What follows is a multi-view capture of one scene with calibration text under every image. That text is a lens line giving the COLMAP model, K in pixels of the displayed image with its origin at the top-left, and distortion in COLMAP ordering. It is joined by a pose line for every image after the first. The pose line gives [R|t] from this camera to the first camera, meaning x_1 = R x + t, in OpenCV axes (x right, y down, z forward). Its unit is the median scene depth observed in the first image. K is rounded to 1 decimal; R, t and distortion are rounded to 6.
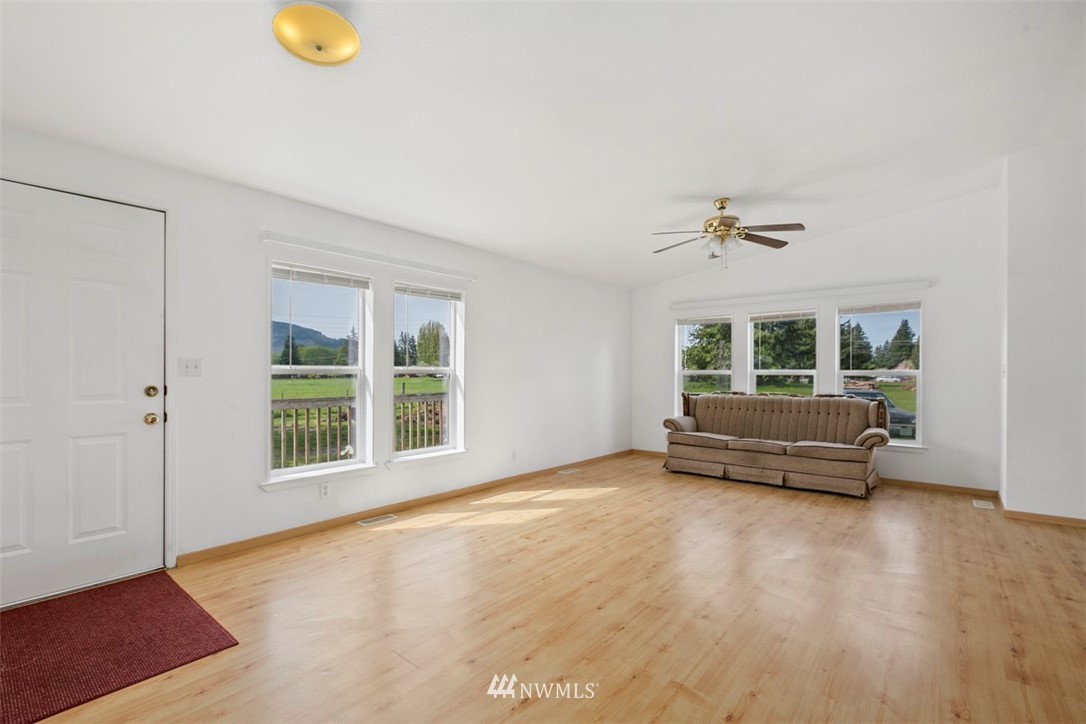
lens RADIAL K [[489.5, 0, 569.4], [0, 489.5, 367.8], [0, 0, 1]] dist [0.004689, -0.000824]
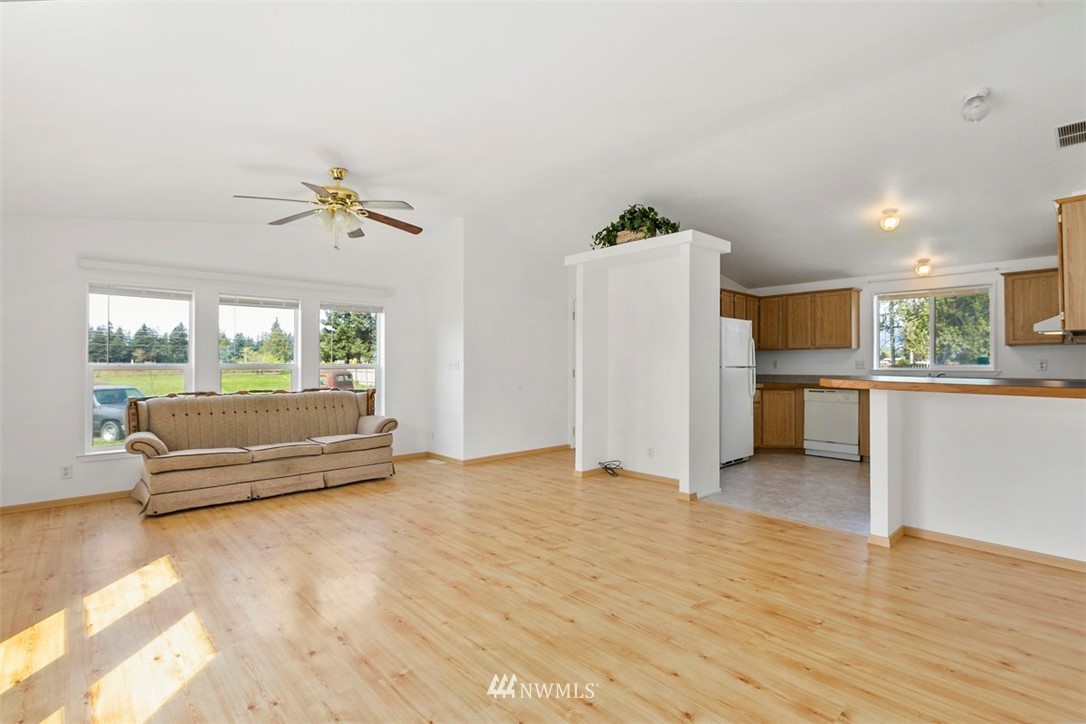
lens RADIAL K [[489.5, 0, 539.0], [0, 489.5, 364.1], [0, 0, 1]] dist [0.004689, -0.000824]
pose [[0.178974, 0.000035, 0.983854, -0.545907], [-0.009215, 0.999956, 0.001641, -0.001604], [-0.983811, -0.009360, 0.178966, 0.561490]]
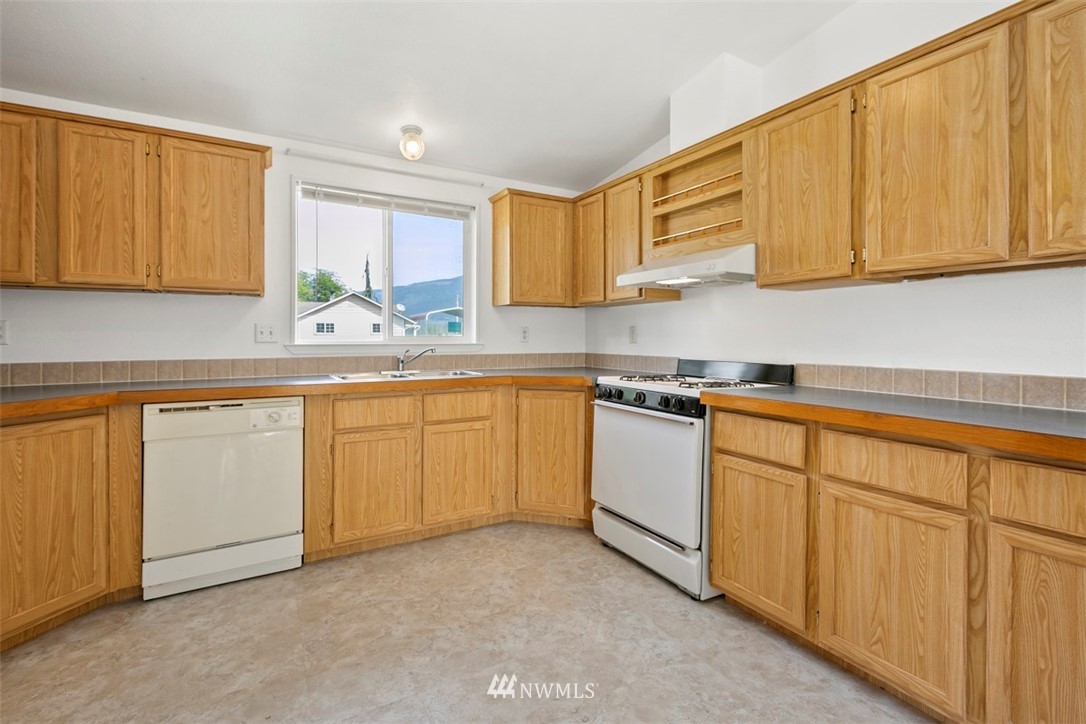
lens RADIAL K [[489.5, 0, 547.4], [0, 489.5, 339.7], [0, 0, 1]] dist [0.004689, -0.000824]
pose [[-0.921156, -0.007726, 0.389117, 0.667639], [-0.008673, 0.999962, -0.000676, 0.000575], [-0.389097, -0.003997, -0.921188, 0.291278]]
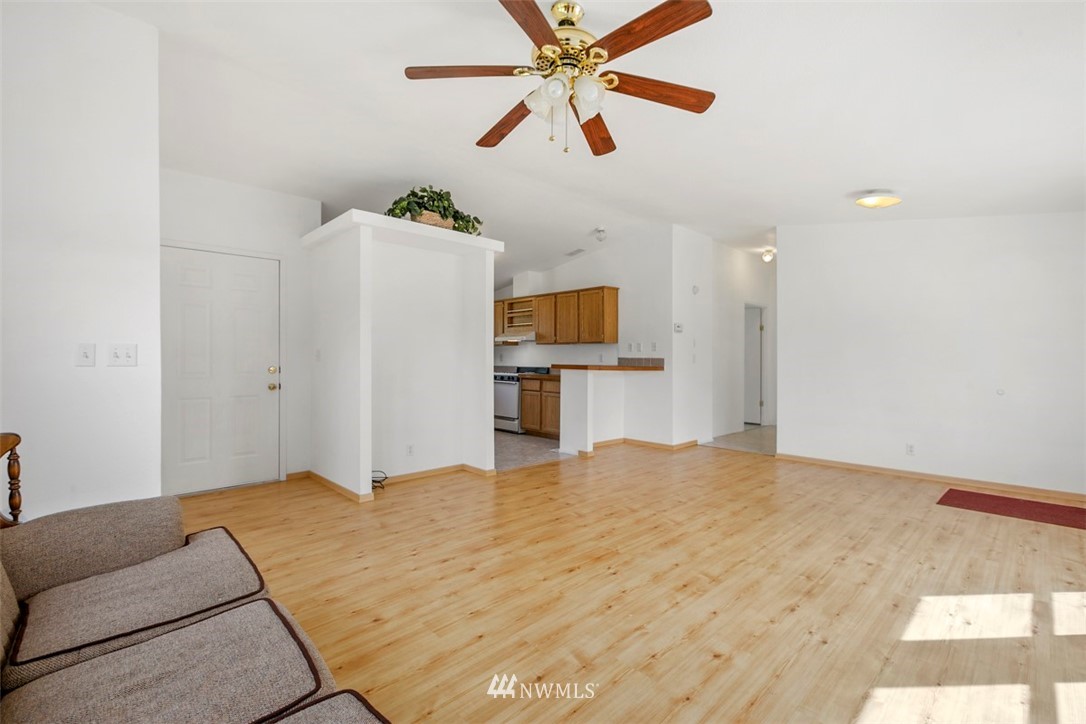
lens RADIAL K [[489.5, 0, 541.5], [0, 489.5, 364.3], [0, 0, 1]] dist [0.004689, -0.000824]
pose [[-0.985877, -0.008818, 0.167241, 0.287888], [-0.008389, 0.999959, 0.003269, 0.011210], [-0.167263, 0.001820, -0.985911, 1.694593]]
